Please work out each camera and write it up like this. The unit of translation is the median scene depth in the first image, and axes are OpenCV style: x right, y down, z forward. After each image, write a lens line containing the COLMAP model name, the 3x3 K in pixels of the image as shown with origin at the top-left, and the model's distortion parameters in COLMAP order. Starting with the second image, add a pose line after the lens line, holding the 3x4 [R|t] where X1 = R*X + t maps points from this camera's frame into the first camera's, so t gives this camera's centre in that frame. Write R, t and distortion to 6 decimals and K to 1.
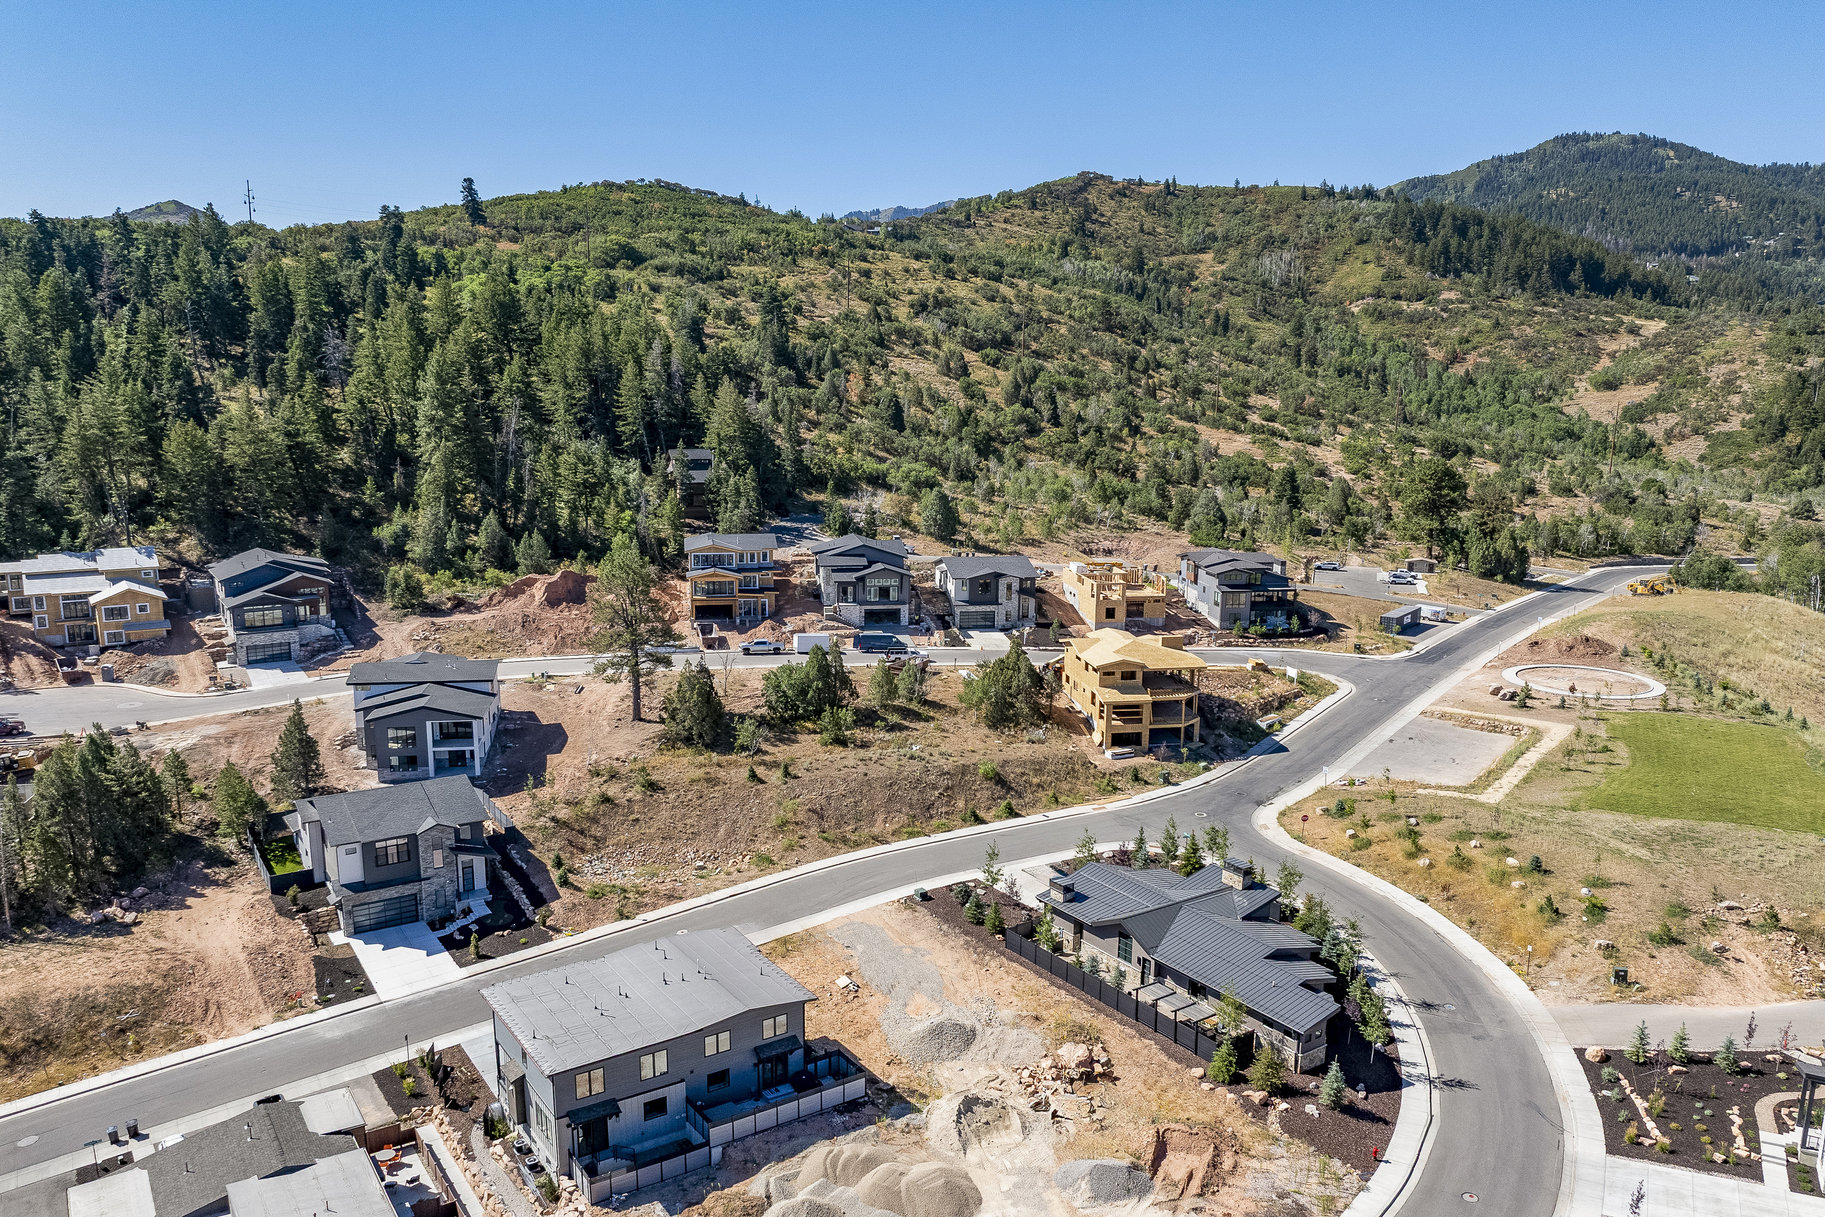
lens RADIAL K [[1336.4, 0, 921.5], [0, 1336.4, 597.1], [0, 0, 1]] dist [-0.032803, -0.004775]
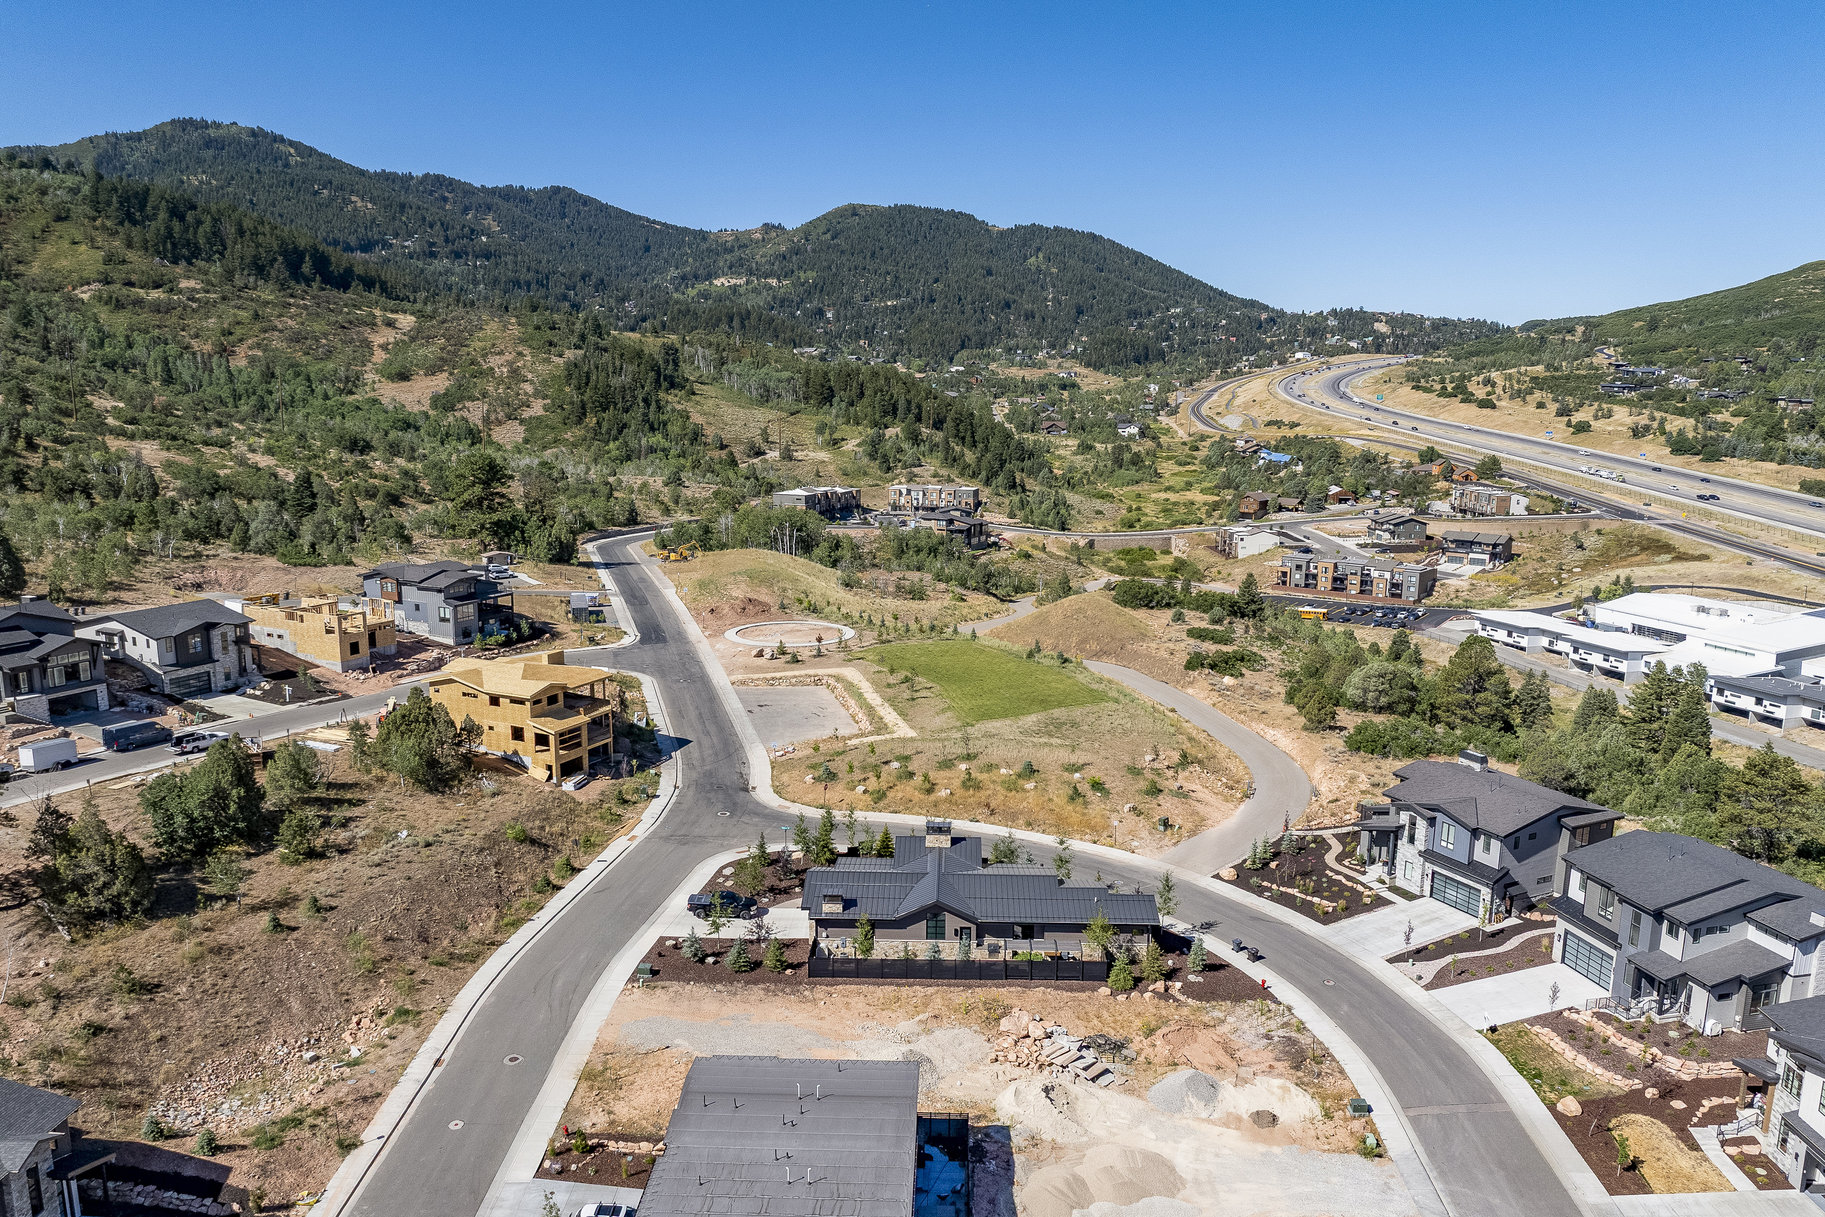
lens RADIAL K [[1336.4, 0, 921.5], [0, 1336.4, 597.1], [0, 0, 1]] dist [-0.032803, -0.004775]
pose [[0.589437, -0.139415, 0.795693, -0.346028], [0.134109, 0.988215, 0.073801, -0.037596], [-0.796605, 0.063209, 0.601187, 0.193175]]
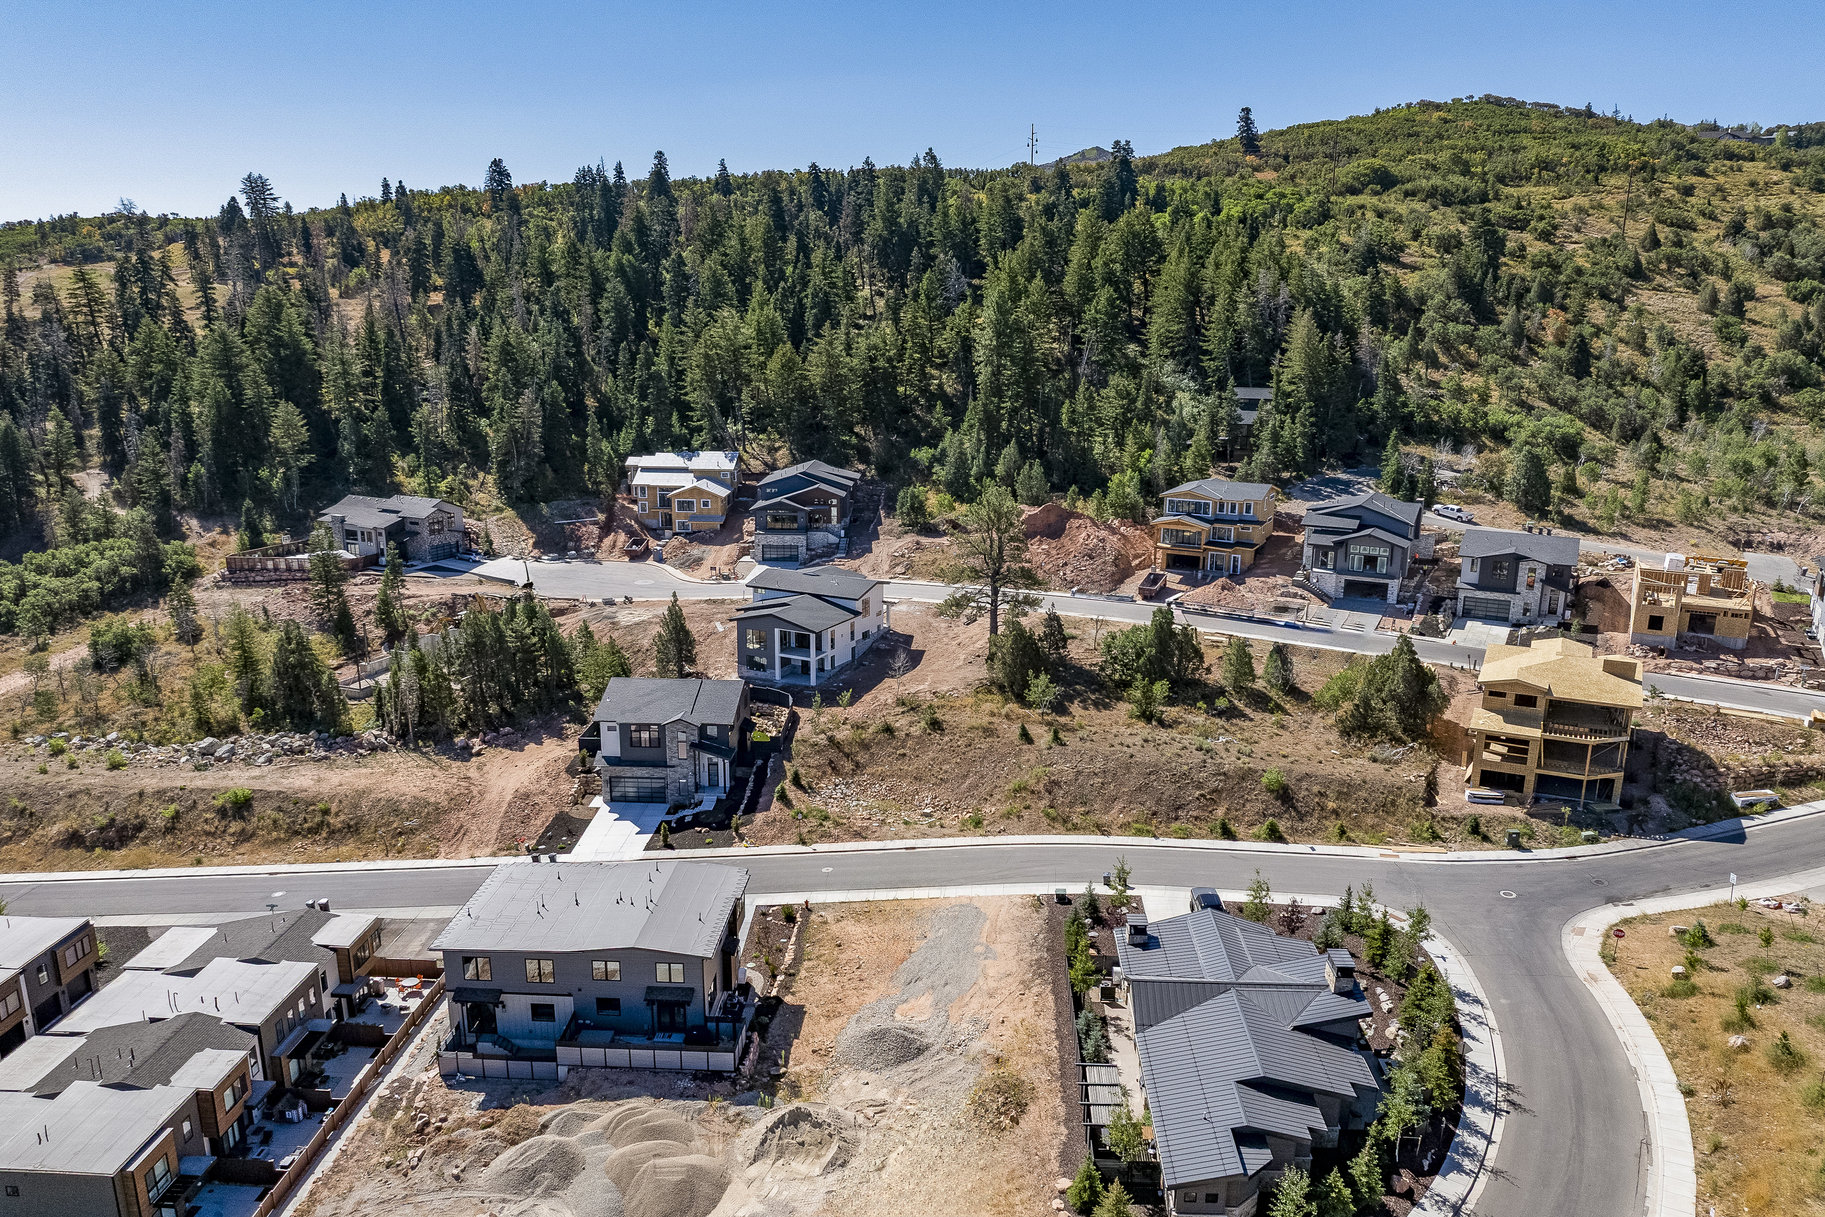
lens RADIAL K [[1336.4, 0, 921.5], [0, 1336.4, 597.1], [0, 0, 1]] dist [-0.032803, -0.004775]
pose [[0.802841, 0.128304, -0.582224, 0.258579], [-0.099997, 0.991713, 0.080654, -0.023087], [0.587748, -0.006531, 0.809018, 0.140298]]
